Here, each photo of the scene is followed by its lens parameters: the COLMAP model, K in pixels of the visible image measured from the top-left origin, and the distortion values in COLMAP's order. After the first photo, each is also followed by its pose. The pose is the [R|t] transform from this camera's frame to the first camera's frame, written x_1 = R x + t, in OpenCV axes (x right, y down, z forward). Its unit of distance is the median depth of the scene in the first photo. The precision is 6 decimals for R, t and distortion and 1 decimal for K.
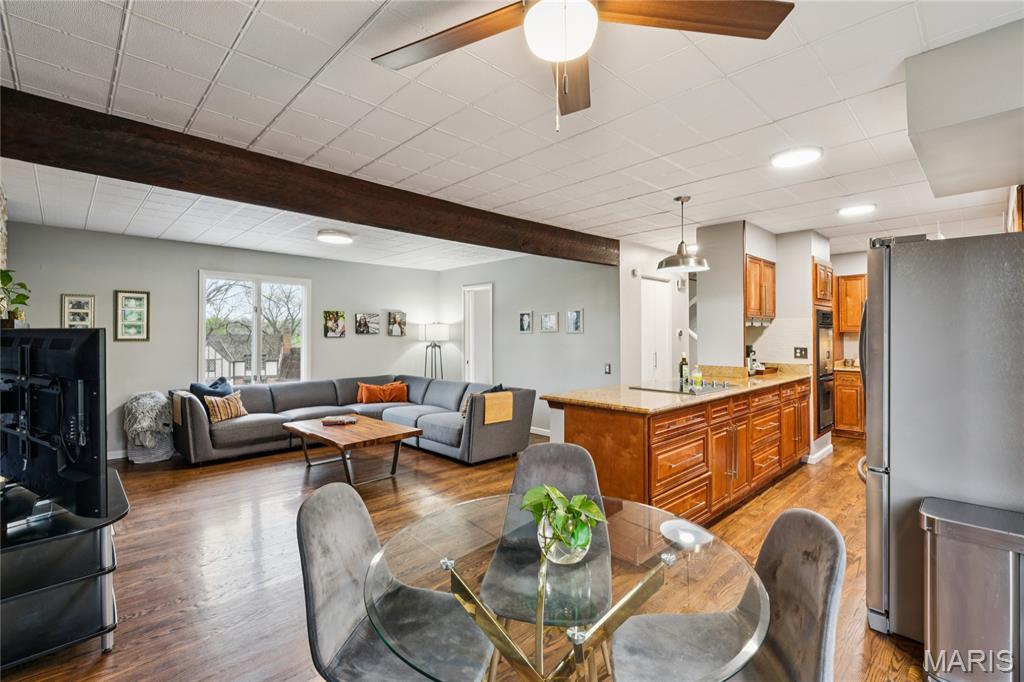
lens RADIAL K [[463.5, 0, 513.6], [0, 463.5, 332.0], [0, 0, 1]] dist [-0.001298, -0.000274]
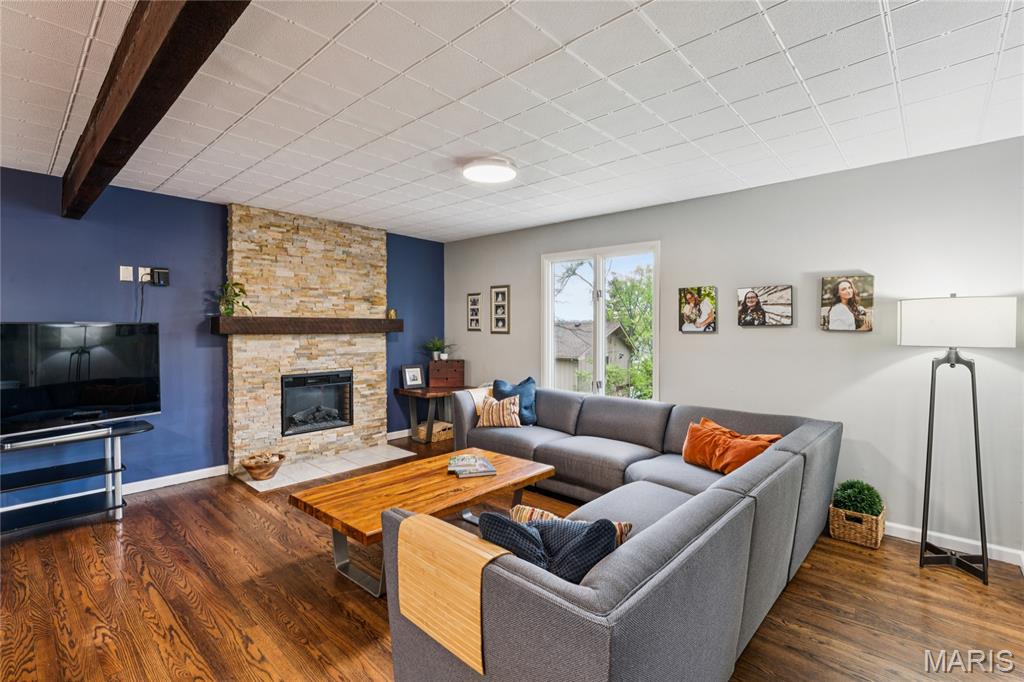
lens RADIAL K [[463.5, 0, 515.0], [0, 463.5, 335.6], [0, 0, 1]] dist [-0.001298, -0.000274]
pose [[0.065850, 0.020306, -0.997623, 0.225942], [0.006428, 0.999764, 0.020773, 0.002309], [0.997809, -0.007781, 0.065704, 0.948761]]
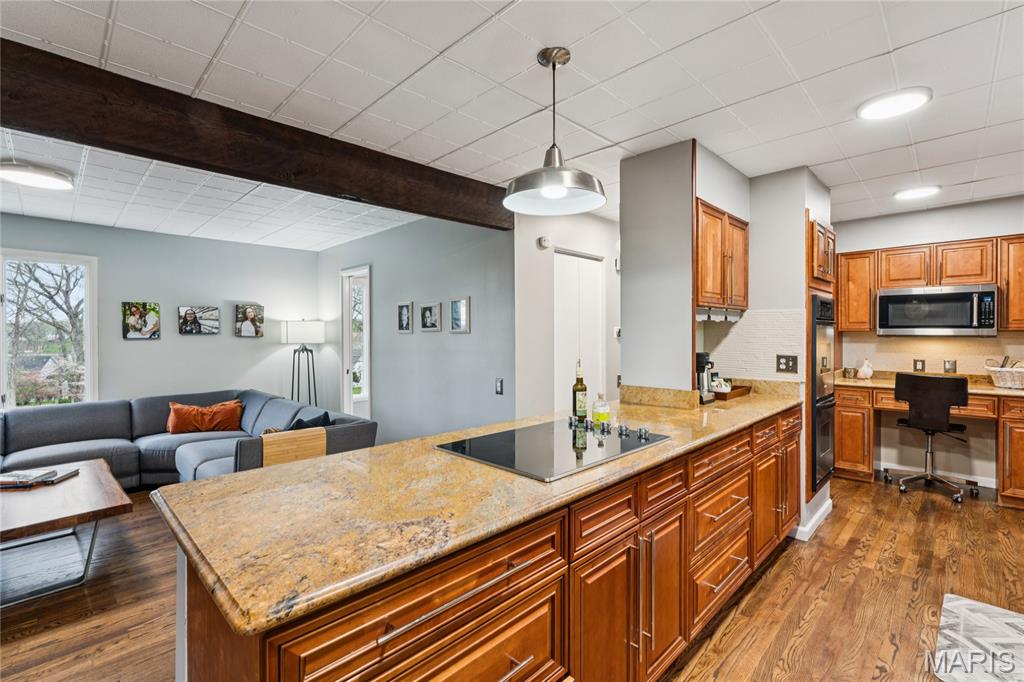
lens RADIAL K [[463.5, 0, 510.6], [0, 463.5, 338.9], [0, 0, 1]] dist [-0.001298, -0.000274]
pose [[0.999679, -0.001275, 0.025290, 0.211693], [0.000889, 0.999883, 0.015258, 0.000912], [-0.025306, -0.015231, 0.999564, 0.352151]]
